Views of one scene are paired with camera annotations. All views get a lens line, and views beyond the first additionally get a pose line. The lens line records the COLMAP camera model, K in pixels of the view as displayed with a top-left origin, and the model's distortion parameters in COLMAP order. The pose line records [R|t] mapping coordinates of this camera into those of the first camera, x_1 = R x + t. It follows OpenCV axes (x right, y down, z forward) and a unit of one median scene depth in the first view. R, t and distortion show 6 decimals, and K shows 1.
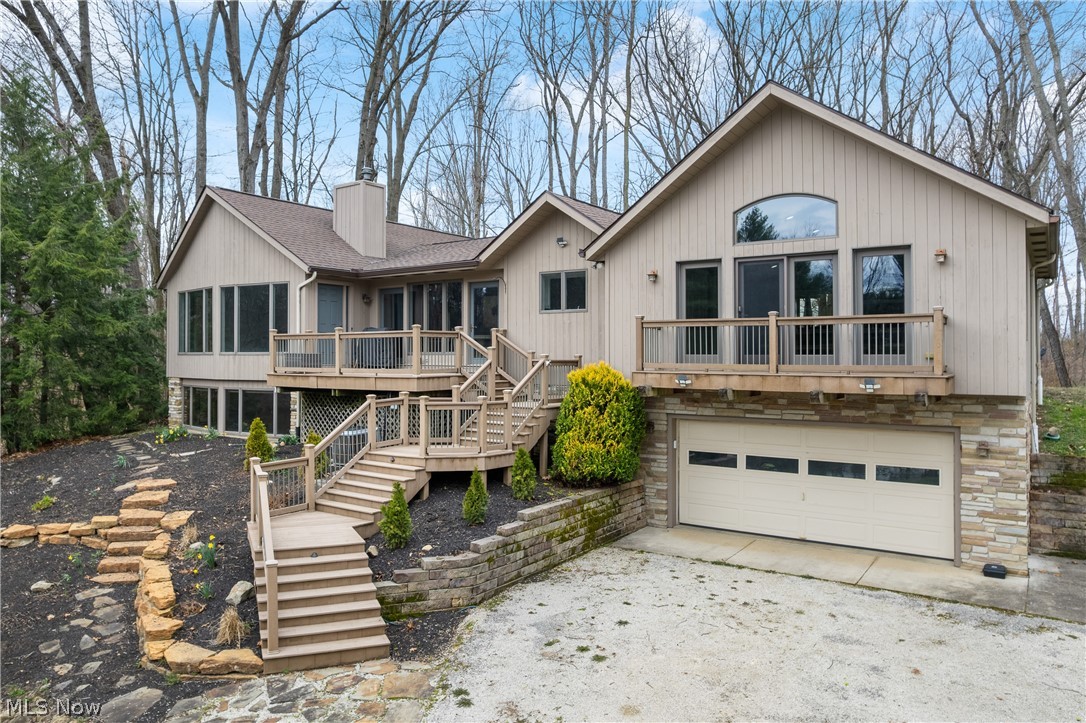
lens RADIAL K [[728.2, 0, 551.4], [0, 728.2, 355.5], [0, 0, 1]] dist [-0.049135, 0.027354]
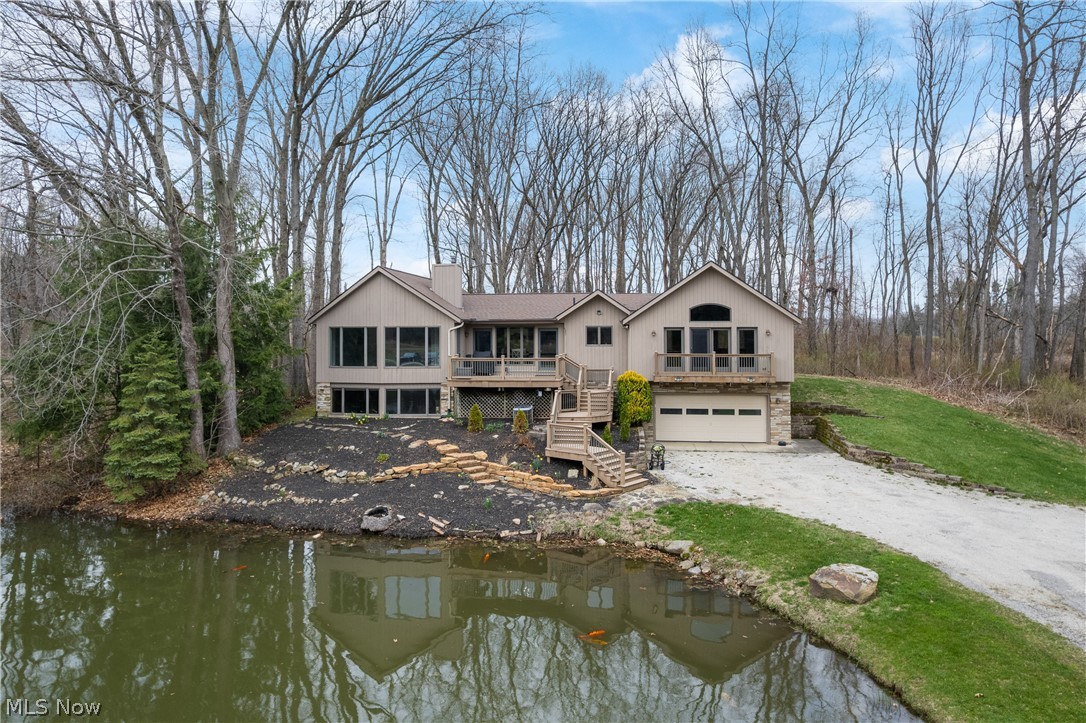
lens RADIAL K [[728.2, 0, 560.7], [0, 728.2, 323.2], [0, 0, 1]] dist [-0.049135, 0.027354]
pose [[0.886392, -0.001593, 0.462932, -1.216170], [0.002480, 0.999996, -0.001307, -0.141866], [-0.462929, 0.002306, 0.886393, -0.928119]]
